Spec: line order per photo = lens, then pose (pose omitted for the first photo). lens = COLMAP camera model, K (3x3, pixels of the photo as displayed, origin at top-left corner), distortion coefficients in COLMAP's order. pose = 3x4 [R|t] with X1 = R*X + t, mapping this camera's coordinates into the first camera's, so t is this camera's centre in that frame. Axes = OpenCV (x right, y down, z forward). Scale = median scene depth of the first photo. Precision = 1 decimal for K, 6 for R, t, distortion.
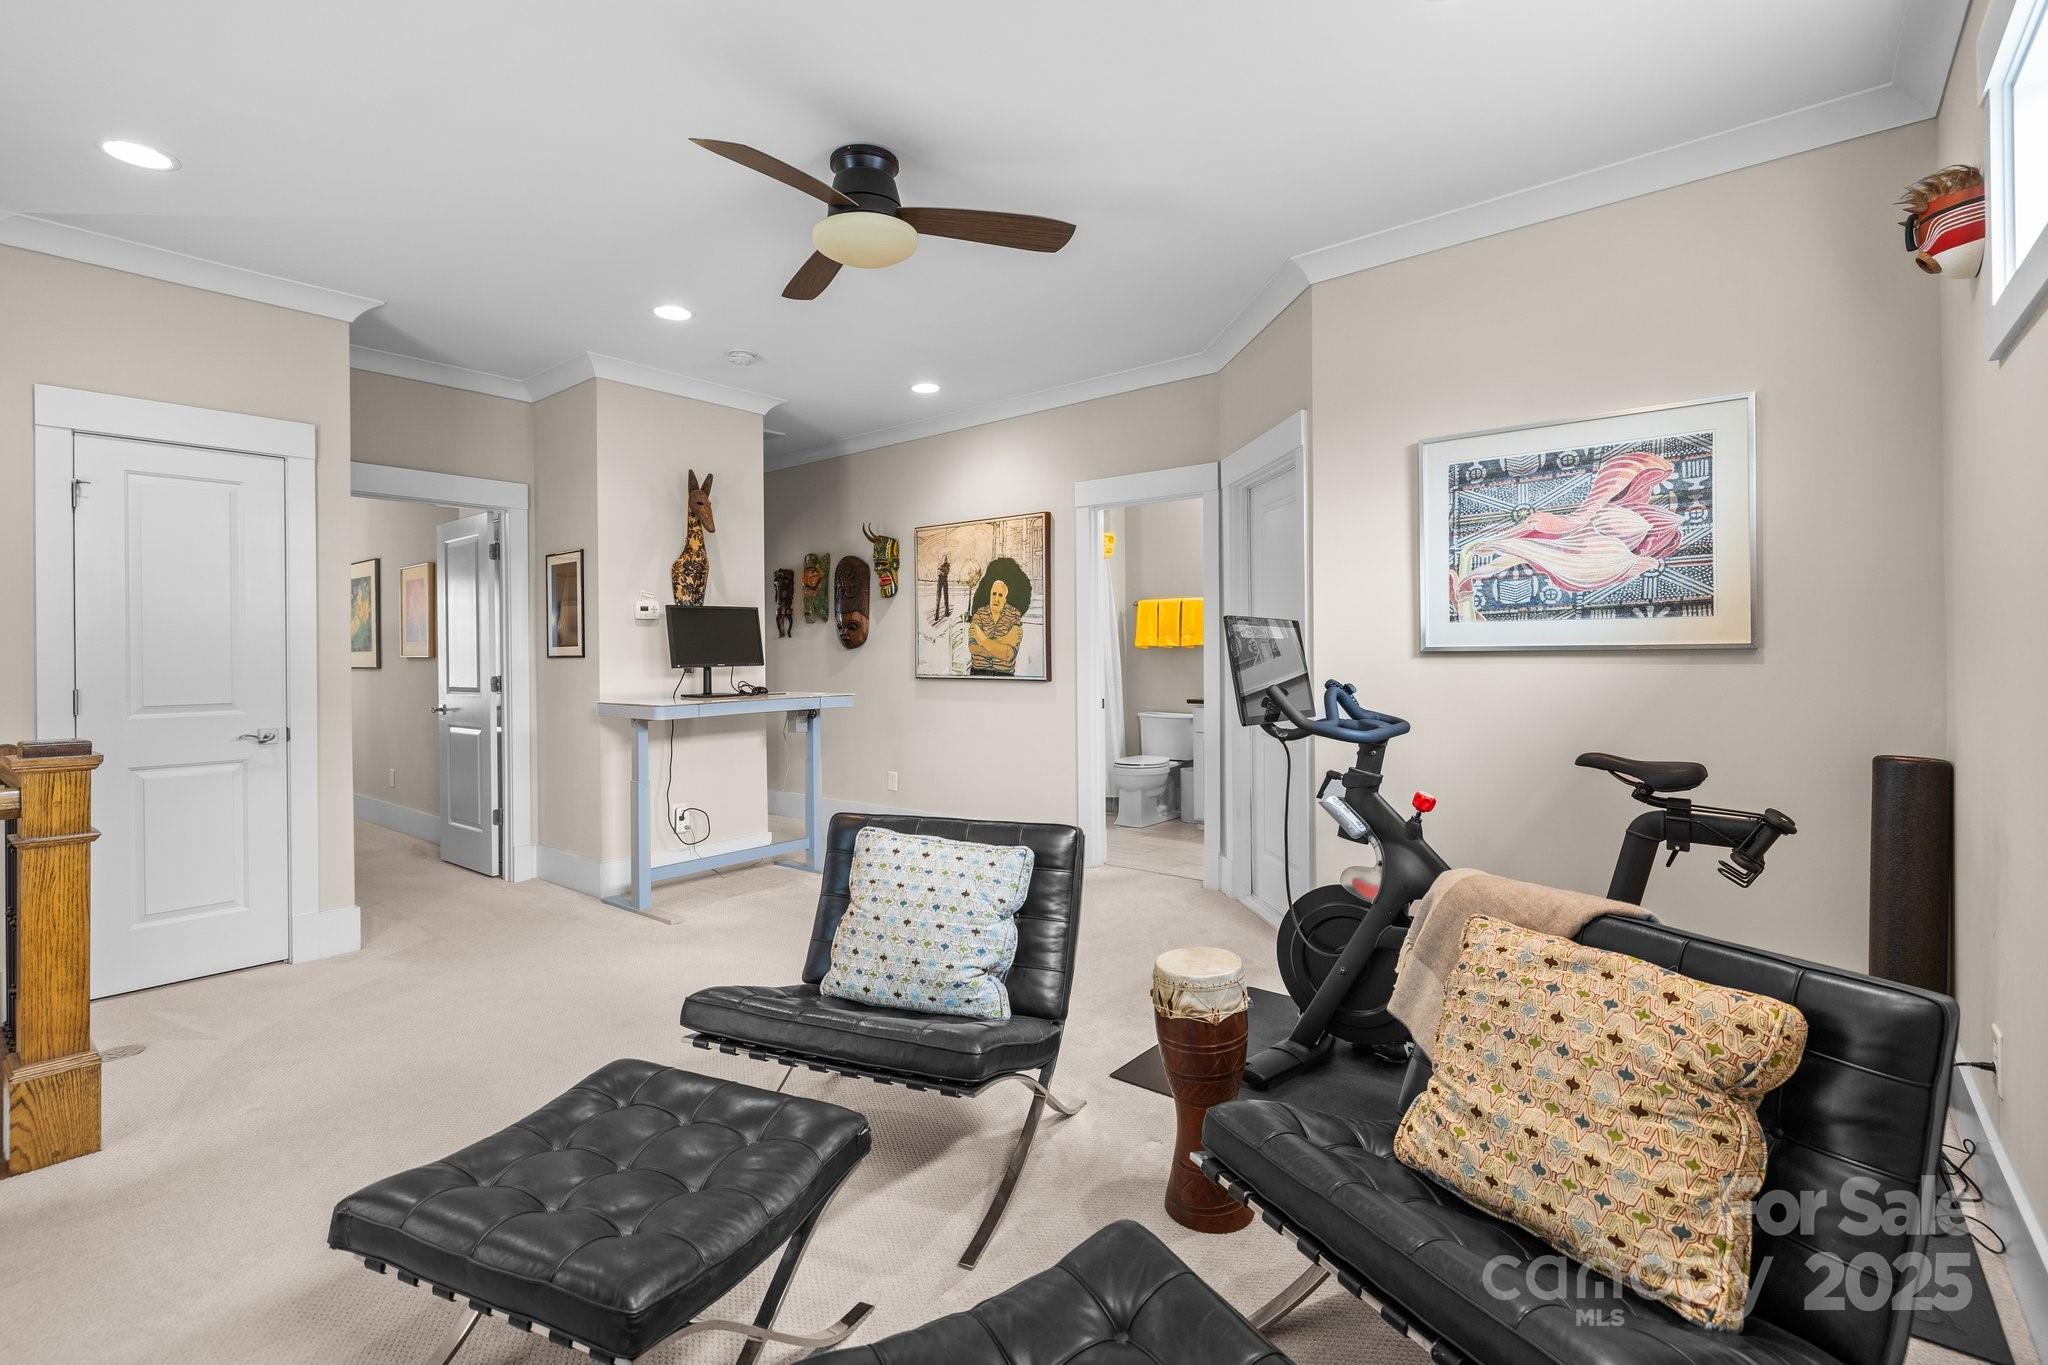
lens RADIAL K [[934.9, 0, 1021.1], [0, 934.9, 650.0], [0, 0, 1]] dist [-0.000240, 0.000098]
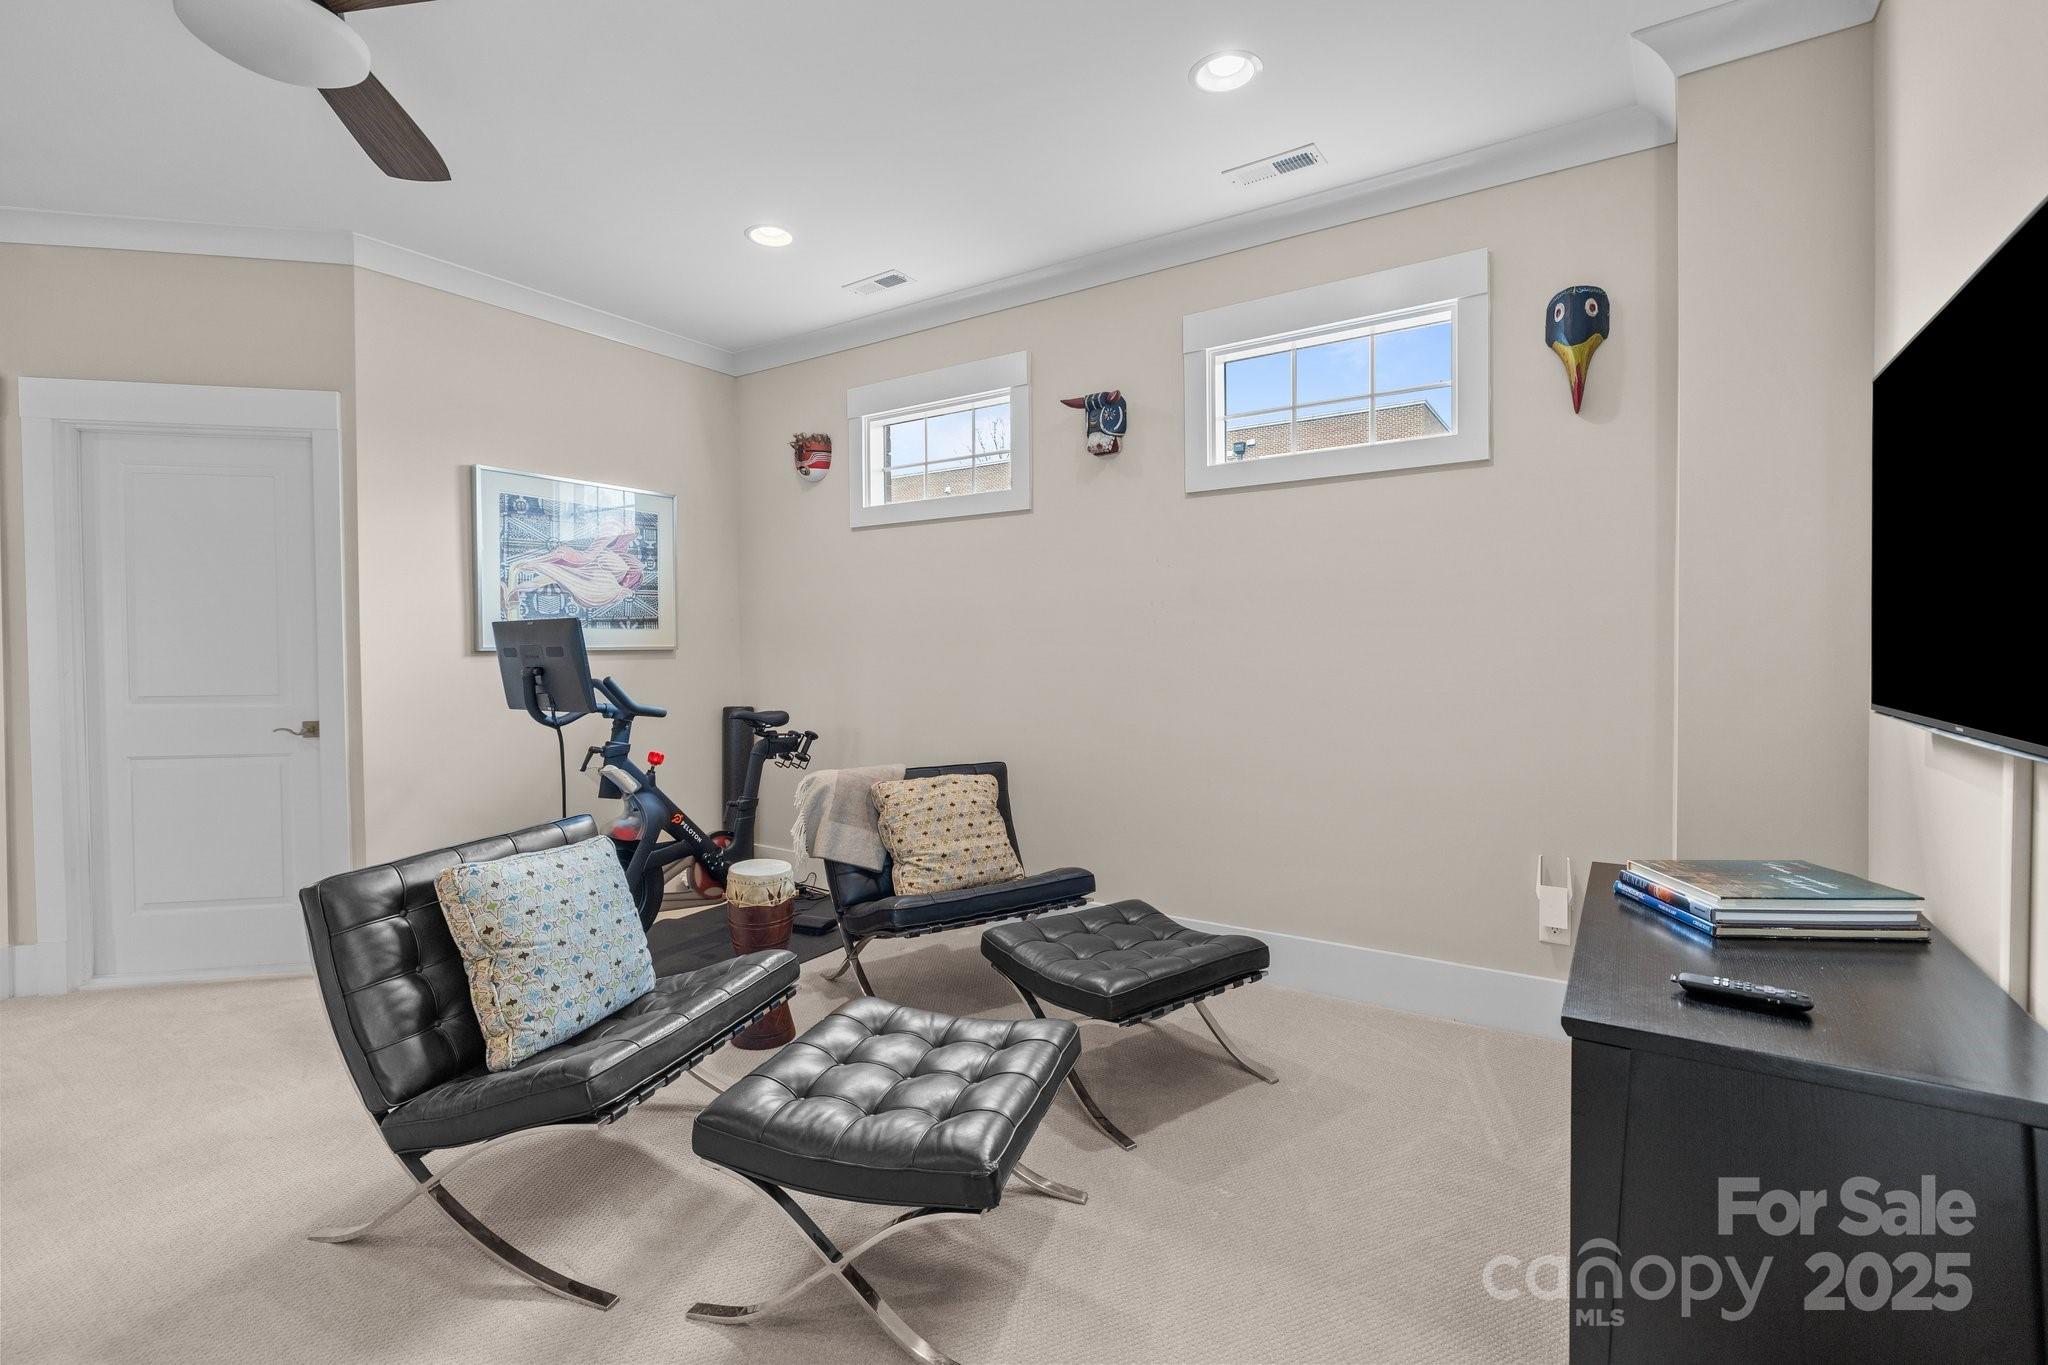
lens RADIAL K [[942.5, 0, 988.2], [0, 942.5, 676.4], [0, 0, 1]] dist [0.000610, 0.000005]
pose [[-0.079557, -0.021250, 0.996604, -0.902995], [0.001500, 0.999769, 0.021438, 0.010621], [-0.996829, 0.003200, -0.079507, 0.554870]]
